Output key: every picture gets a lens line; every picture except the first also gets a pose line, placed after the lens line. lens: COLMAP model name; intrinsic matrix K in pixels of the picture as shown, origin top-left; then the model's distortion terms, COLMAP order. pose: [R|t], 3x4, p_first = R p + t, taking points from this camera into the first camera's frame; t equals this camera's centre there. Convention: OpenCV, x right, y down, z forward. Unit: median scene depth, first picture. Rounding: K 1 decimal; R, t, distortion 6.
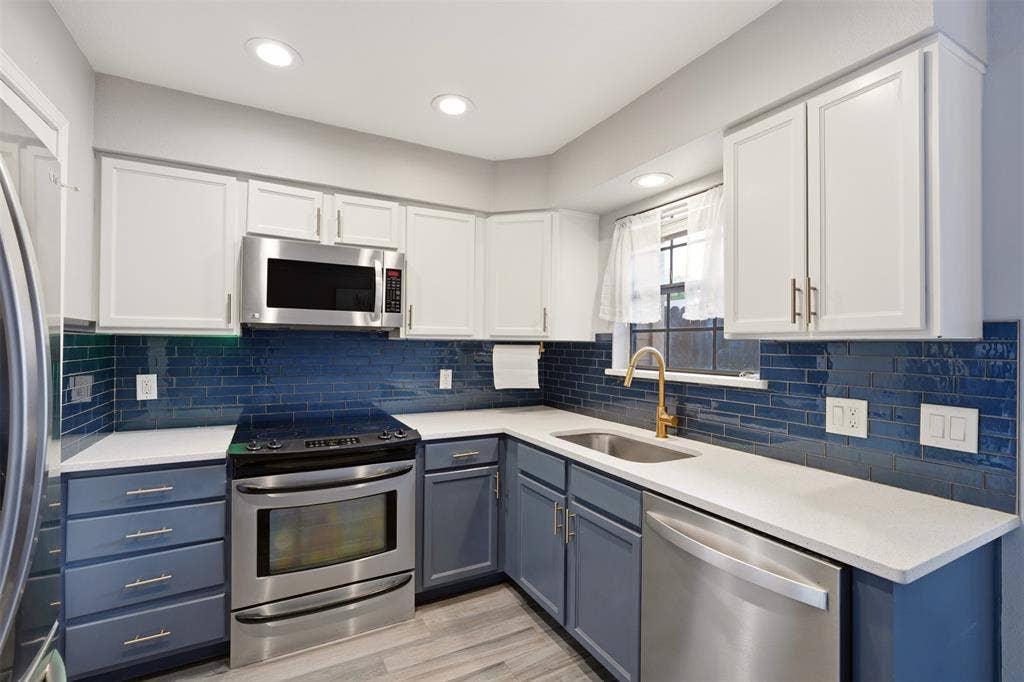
lens RADIAL K [[453.5, 0, 512.0], [0, 453.5, 341.0], [0, 0, 1]] dist [-0.020586, 0.009079]
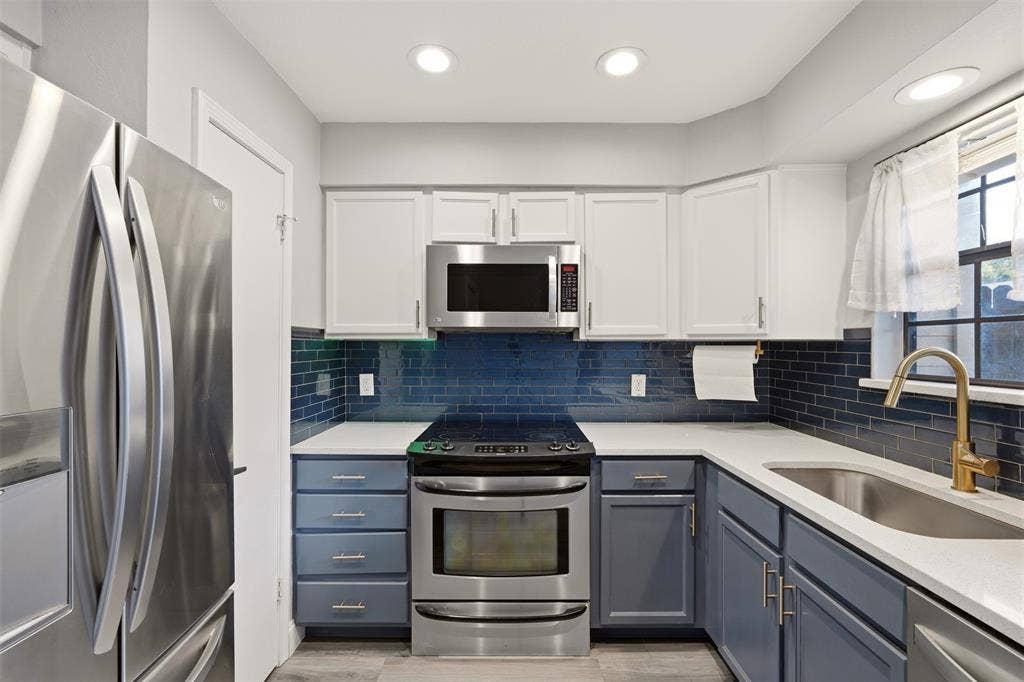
lens RADIAL K [[453.5, 0, 512.0], [0, 453.5, 341.0], [0, 0, 1]] dist [-0.020586, 0.009079]
pose [[0.878254, -0.013721, -0.477998, 0.077104], [0.011905, 0.999906, -0.006828, 0.001857], [0.478046, 0.000306, 0.878335, 0.147574]]
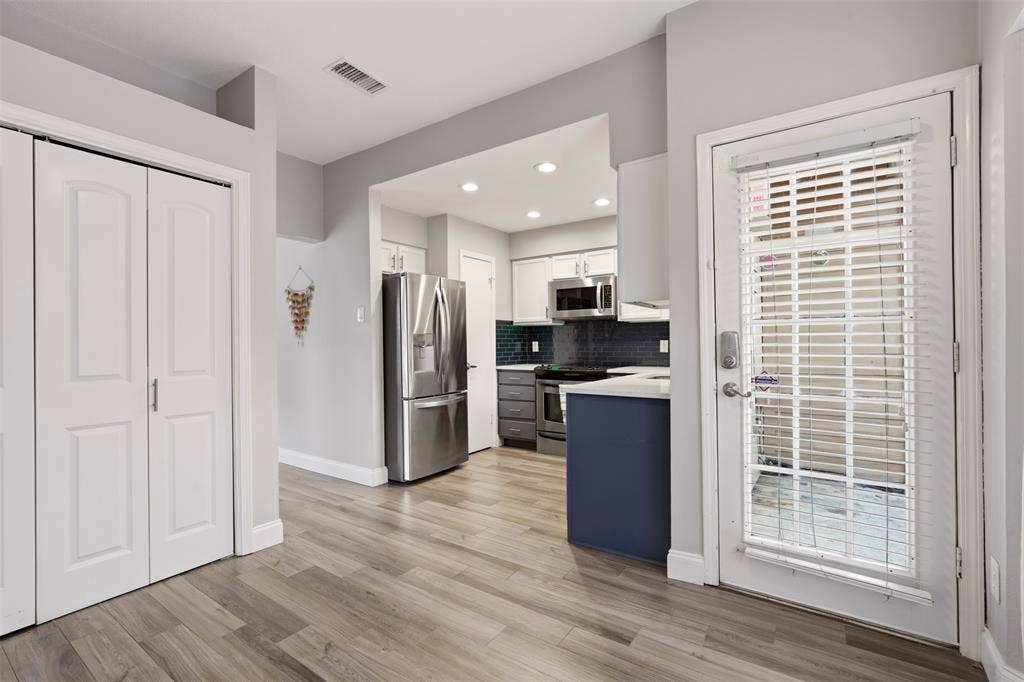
lens RADIAL K [[453.5, 0, 512.0], [0, 453.5, 341.0], [0, 0, 1]] dist [-0.020586, 0.009079]
pose [[0.452171, -0.018238, -0.891745, 1.326395], [0.022128, 0.999713, -0.009226, 0.089925], [0.891657, -0.015561, 0.452444, -0.239679]]
